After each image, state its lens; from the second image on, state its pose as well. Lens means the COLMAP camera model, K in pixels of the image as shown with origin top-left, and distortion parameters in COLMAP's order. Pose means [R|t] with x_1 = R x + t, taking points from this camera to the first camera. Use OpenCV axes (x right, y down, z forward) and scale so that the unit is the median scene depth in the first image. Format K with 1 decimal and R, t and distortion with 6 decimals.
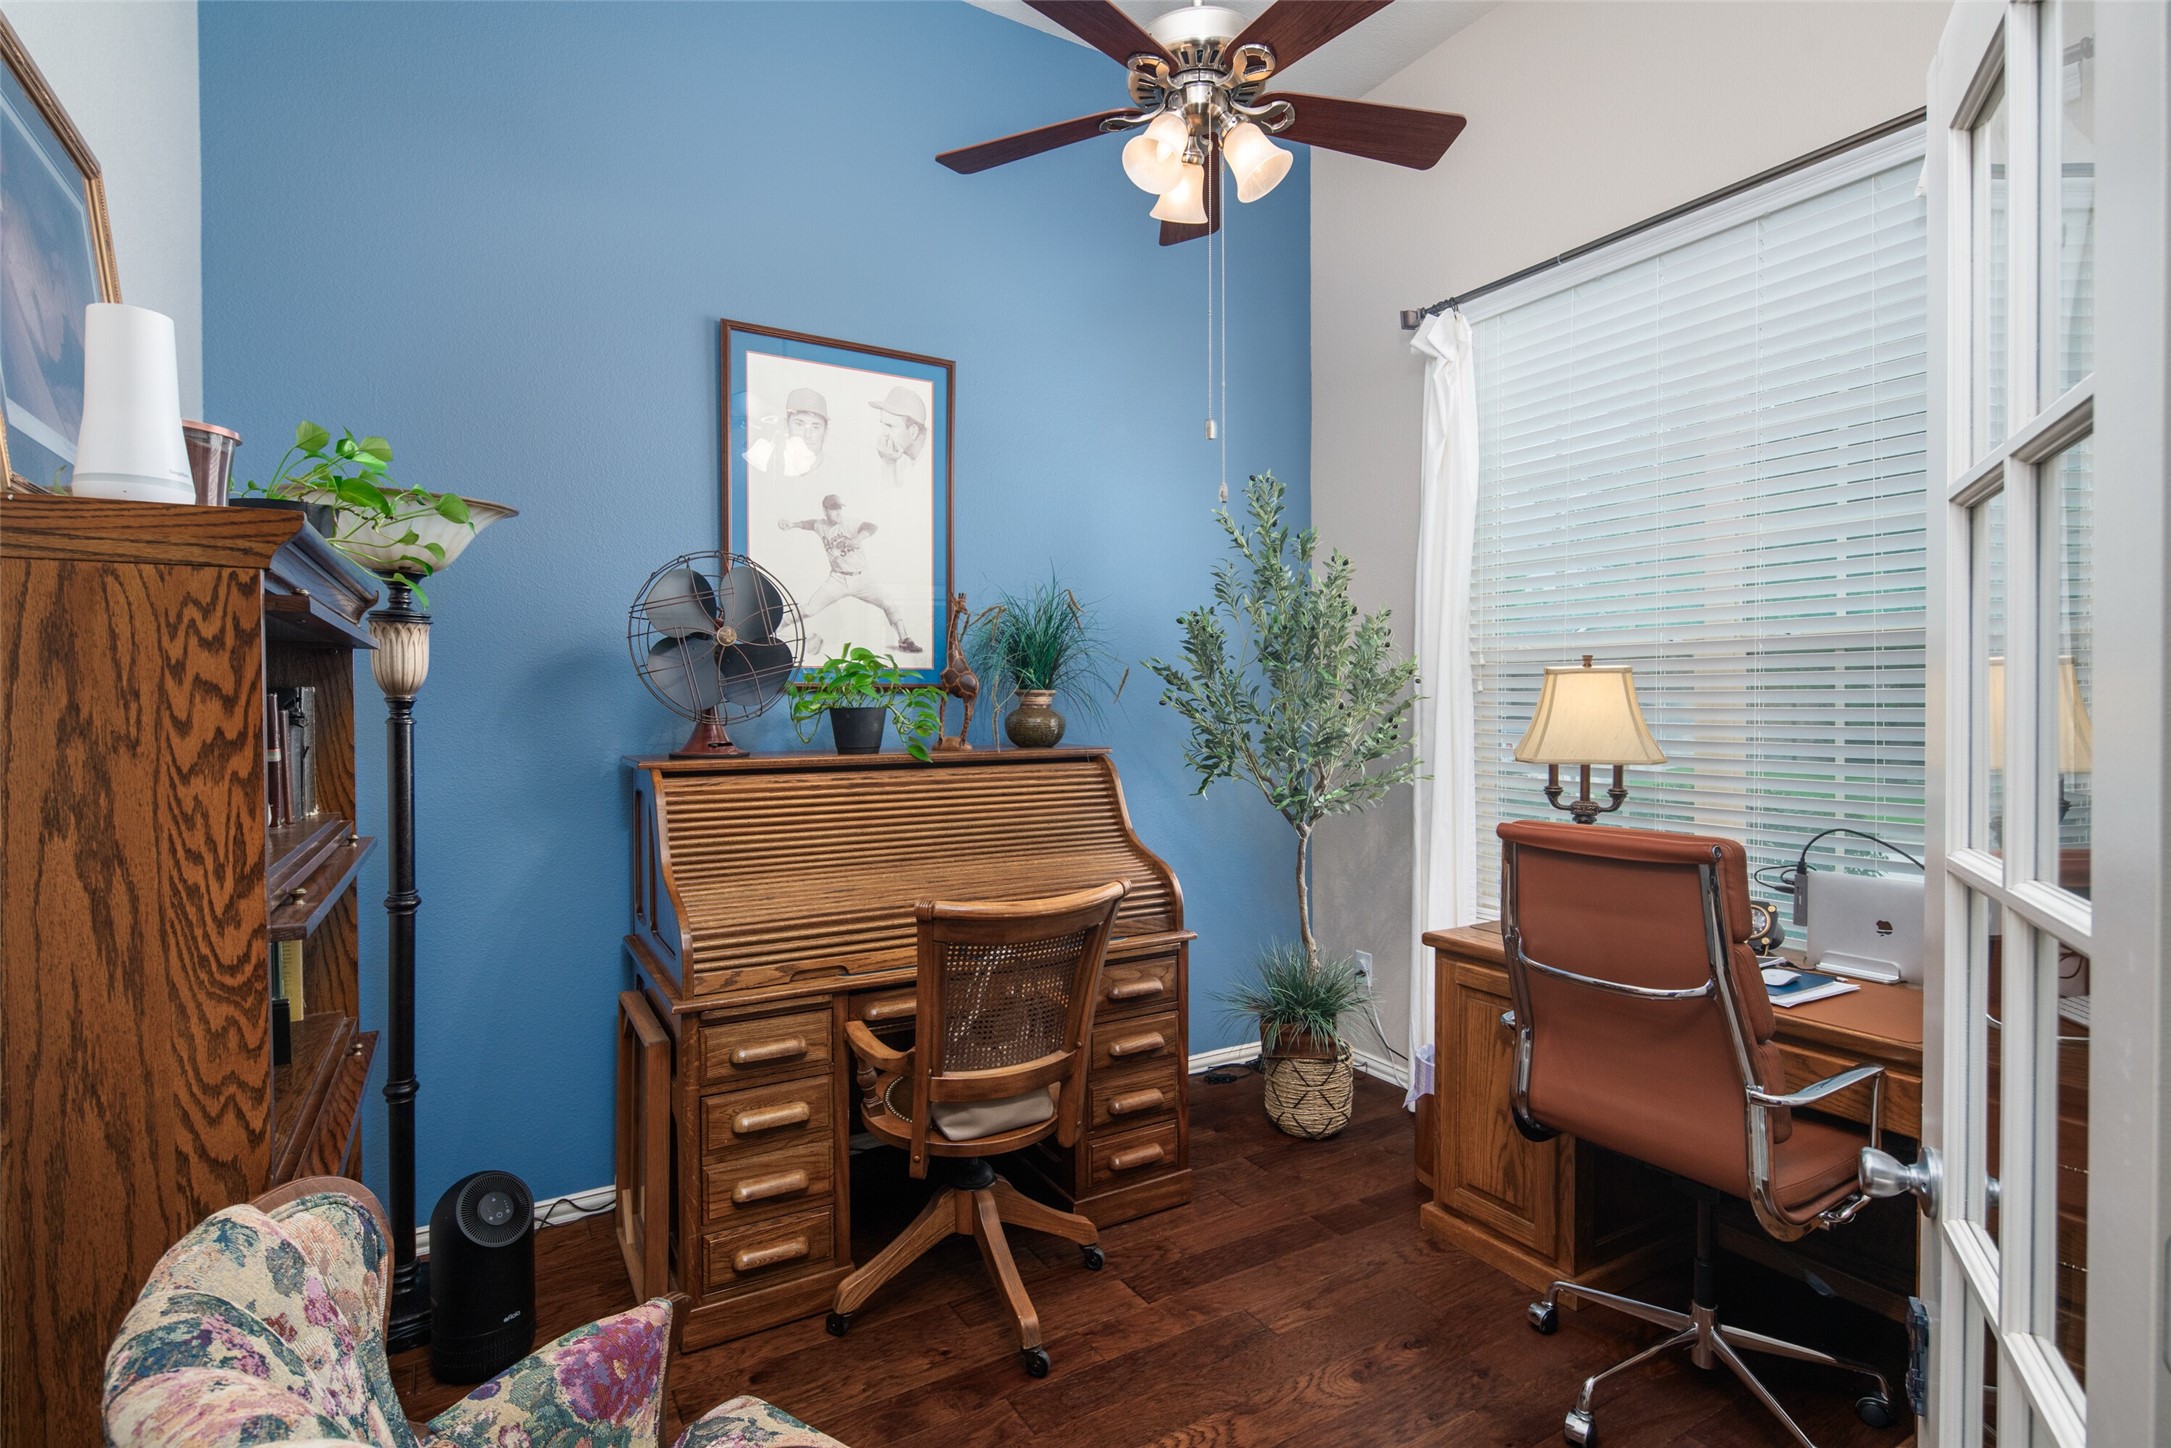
lens RADIAL K [[1043.6, 0, 1086.3], [0, 1043.6, 717.5], [0, 0, 1]] dist [0.002471, -0.002449]
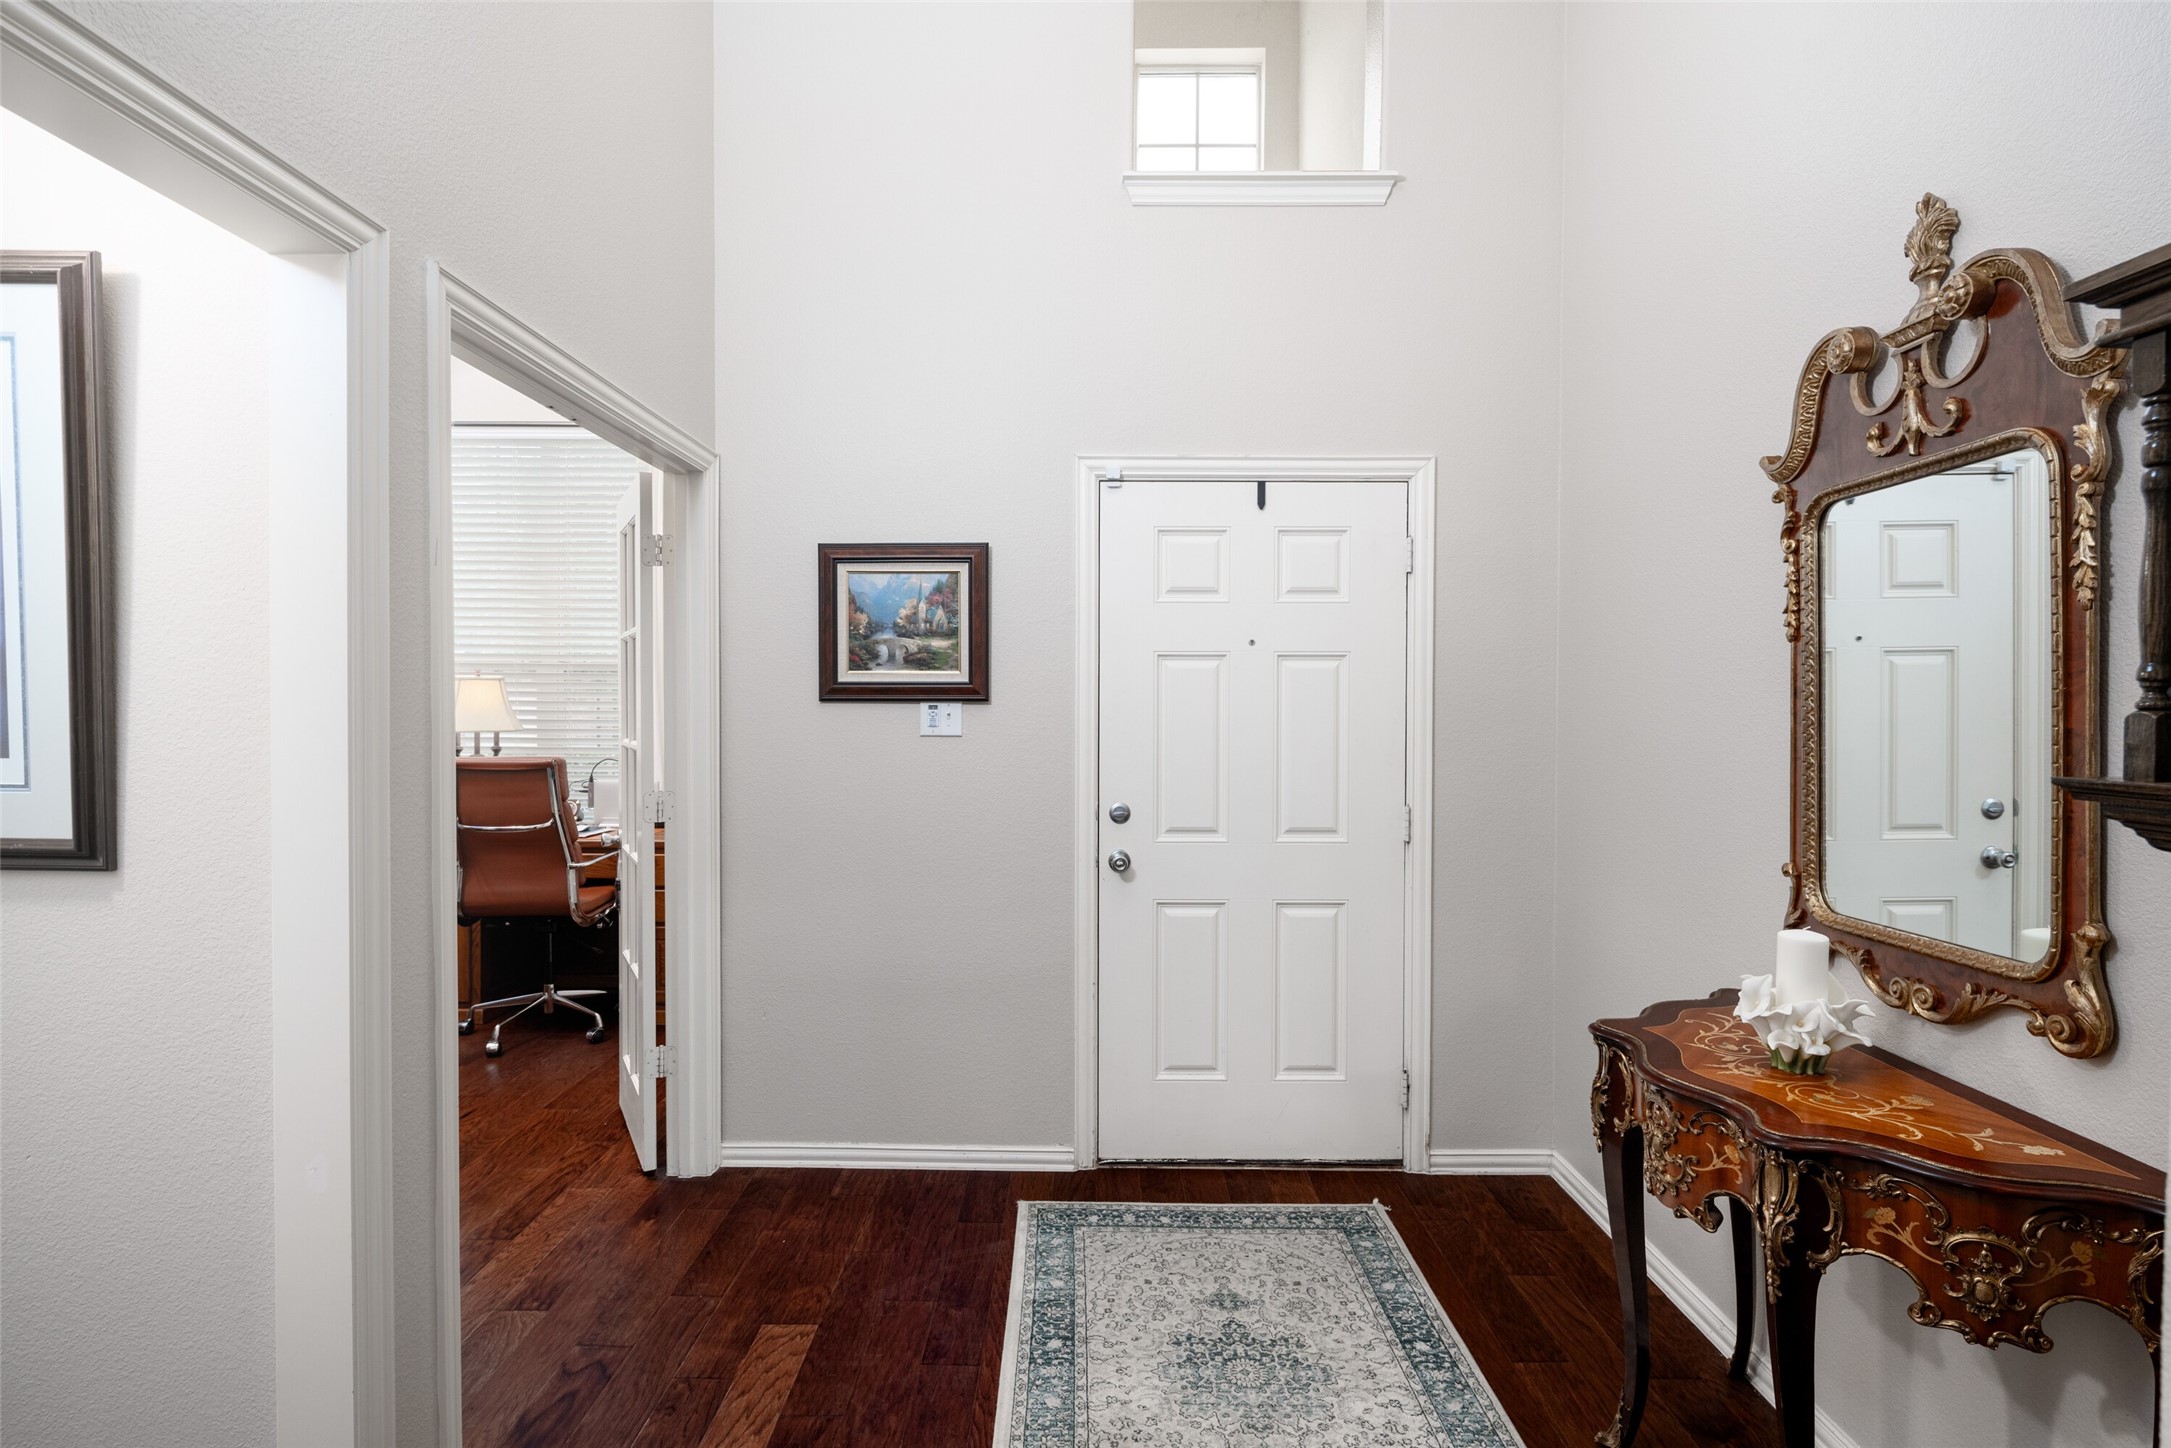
lens RADIAL K [[1043.6, 0, 1084.8], [0, 1043.6, 716.0], [0, 0, 1]] dist [0.002471, -0.002449]
pose [[0.515637, -0.008301, 0.856767, -0.655315], [0.007920, 0.999957, 0.004921, 0.018903], [-0.856771, 0.004248, 0.515680, -1.019438]]
